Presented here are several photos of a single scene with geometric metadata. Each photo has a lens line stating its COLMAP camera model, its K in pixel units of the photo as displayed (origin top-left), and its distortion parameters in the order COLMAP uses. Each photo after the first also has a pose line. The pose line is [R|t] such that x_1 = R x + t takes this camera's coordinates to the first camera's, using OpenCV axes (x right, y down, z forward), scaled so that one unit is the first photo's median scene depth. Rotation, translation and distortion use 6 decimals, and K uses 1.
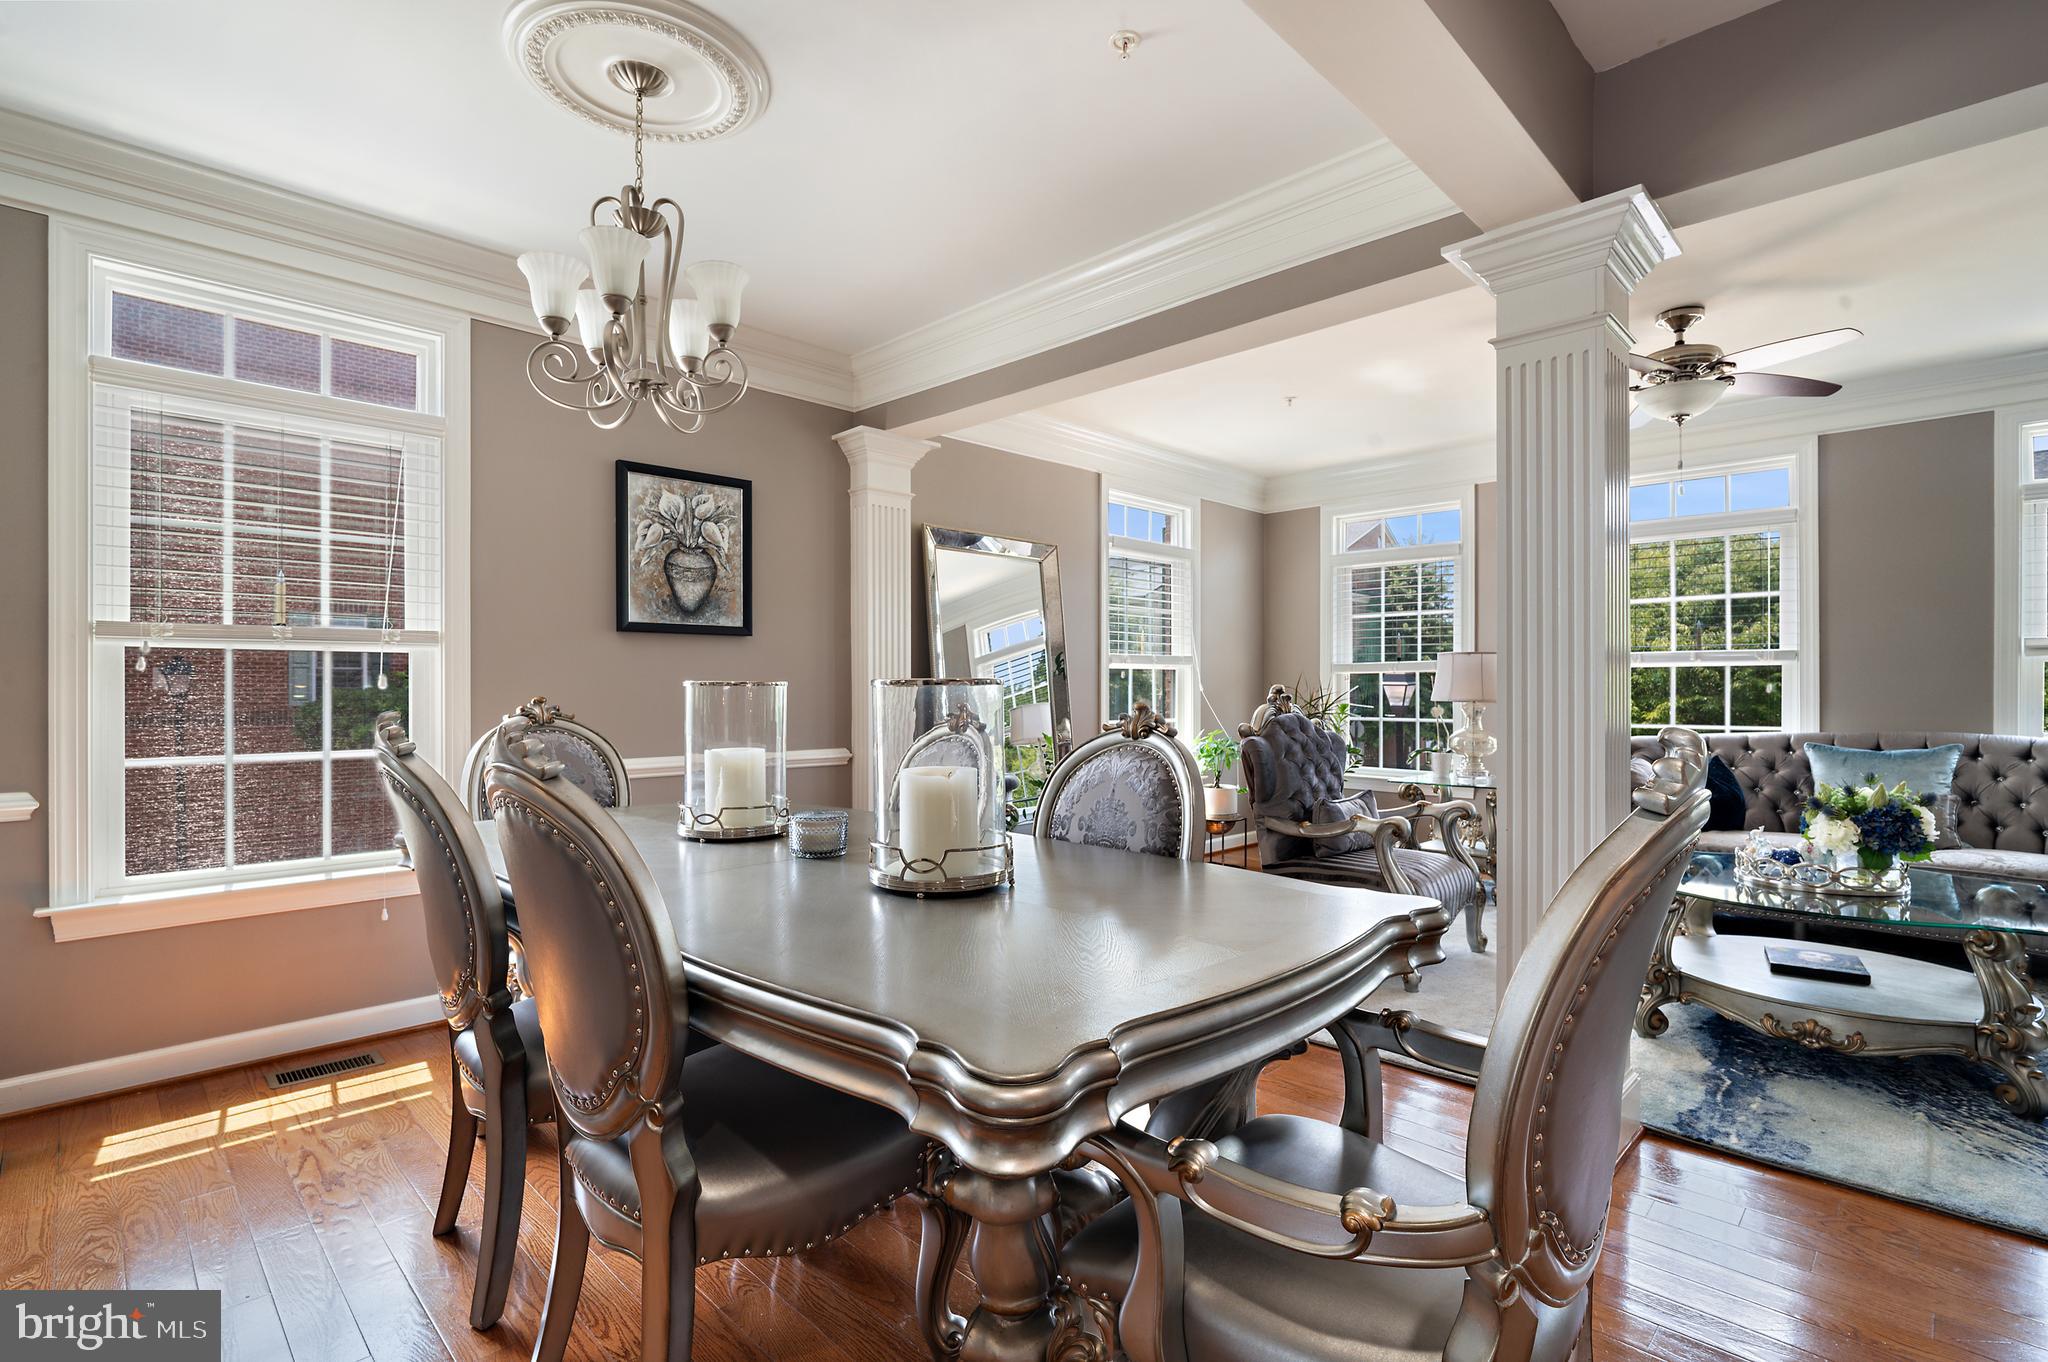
lens RADIAL K [[953.8, 0, 1029.5], [0, 953.8, 688.0], [0, 0, 1]] dist [-0.016431, 0.000792]
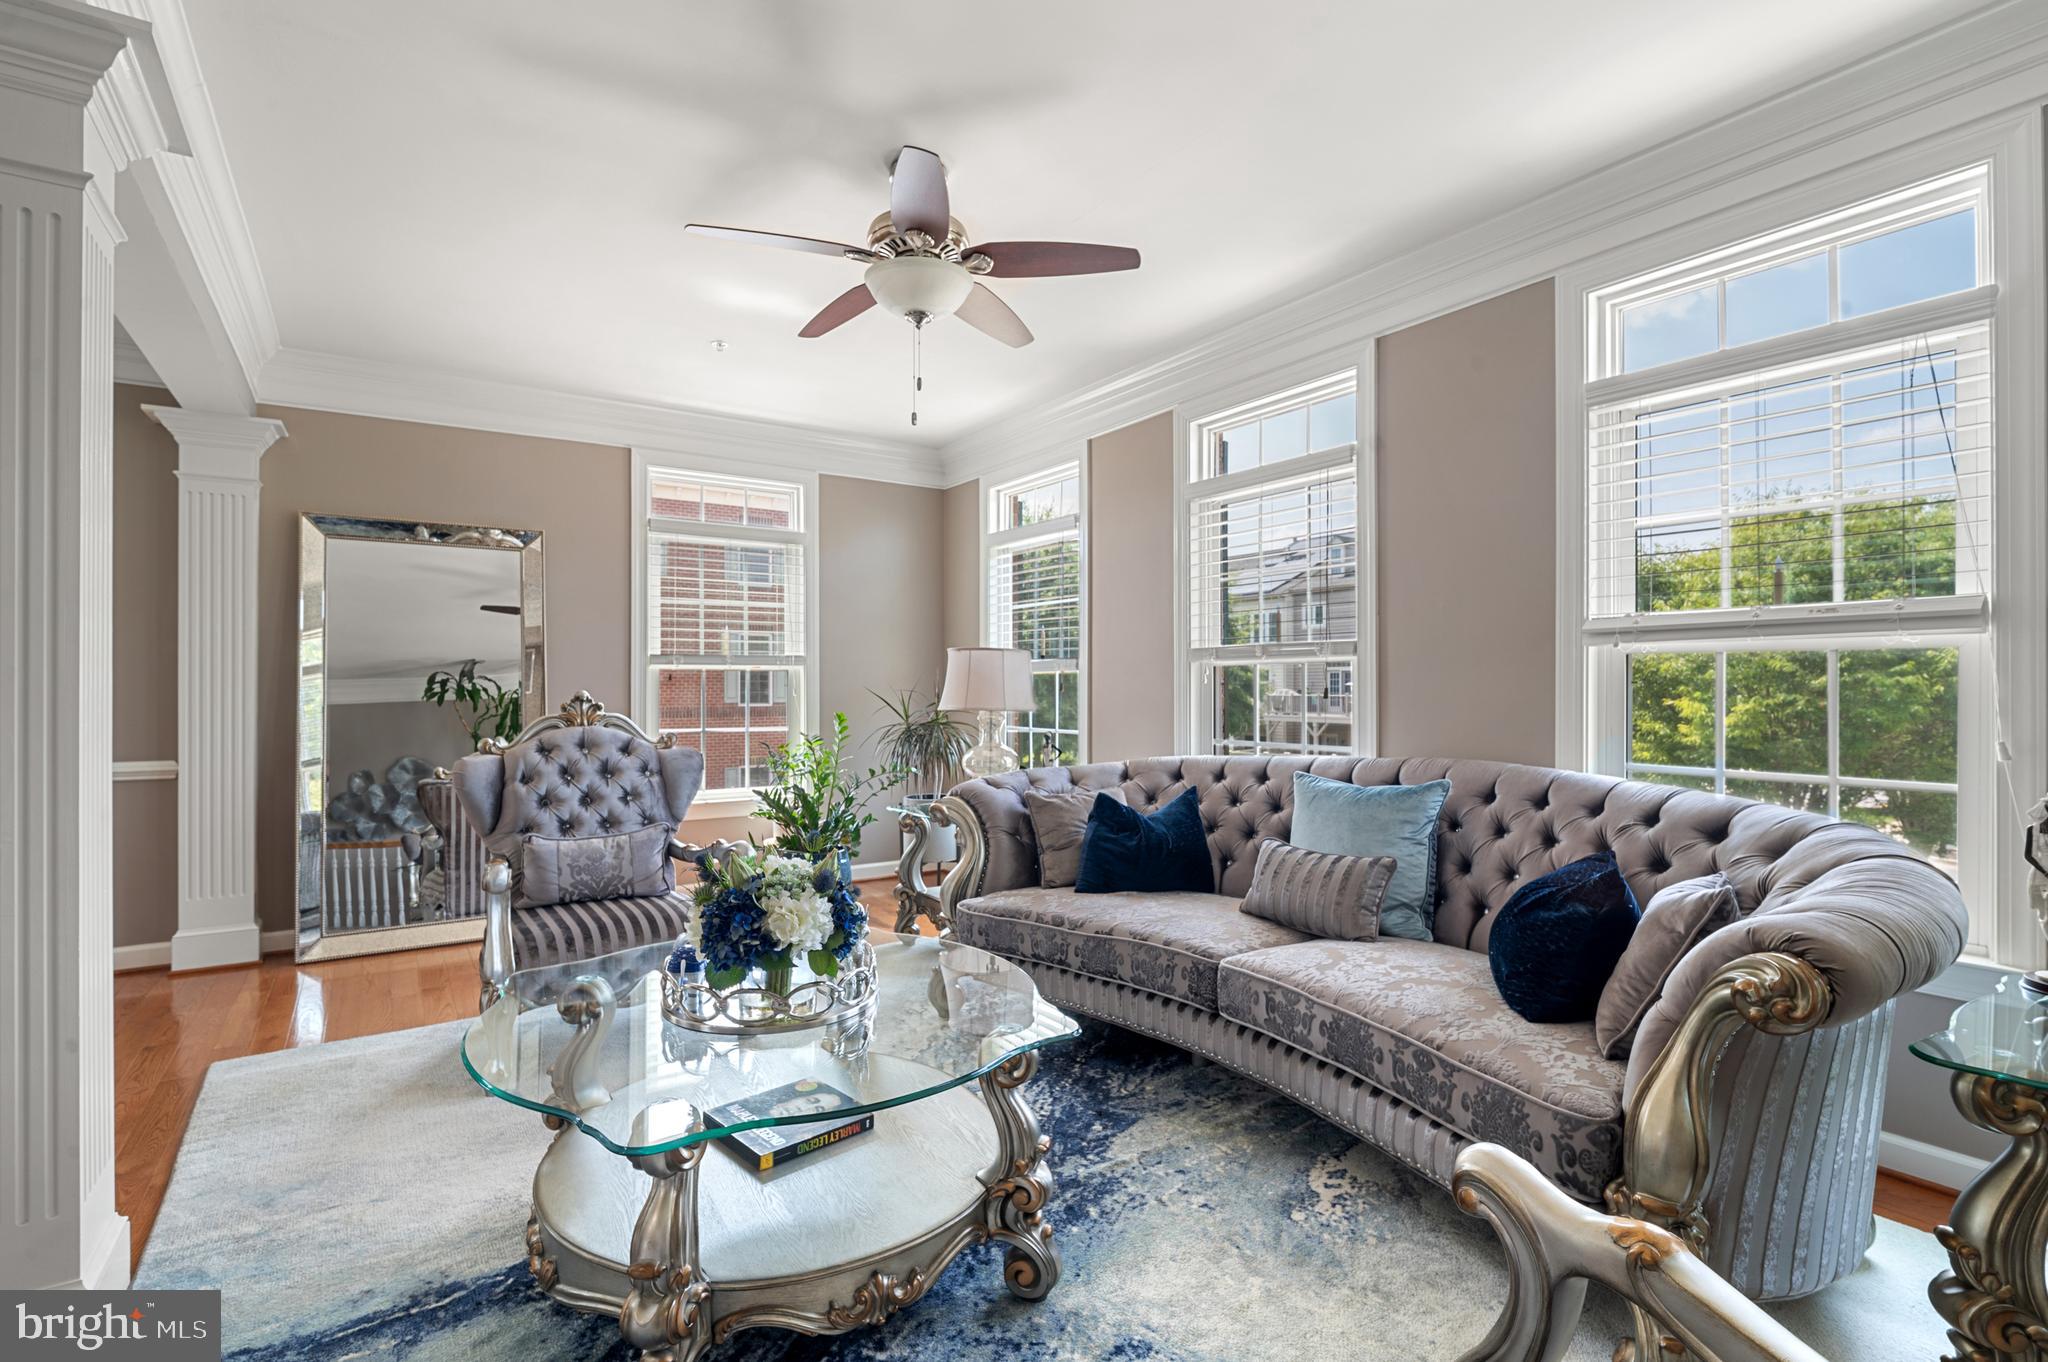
lens RADIAL K [[953.8, 0, 1026.4], [0, 953.8, 694.5], [0, 0, 1]] dist [-0.016431, 0.000792]
pose [[0.980807, 0.002572, -0.194966, 0.919792], [-0.000880, 0.999961, 0.008766, -0.009386], [0.194981, -0.008427, 0.980771, 0.318418]]
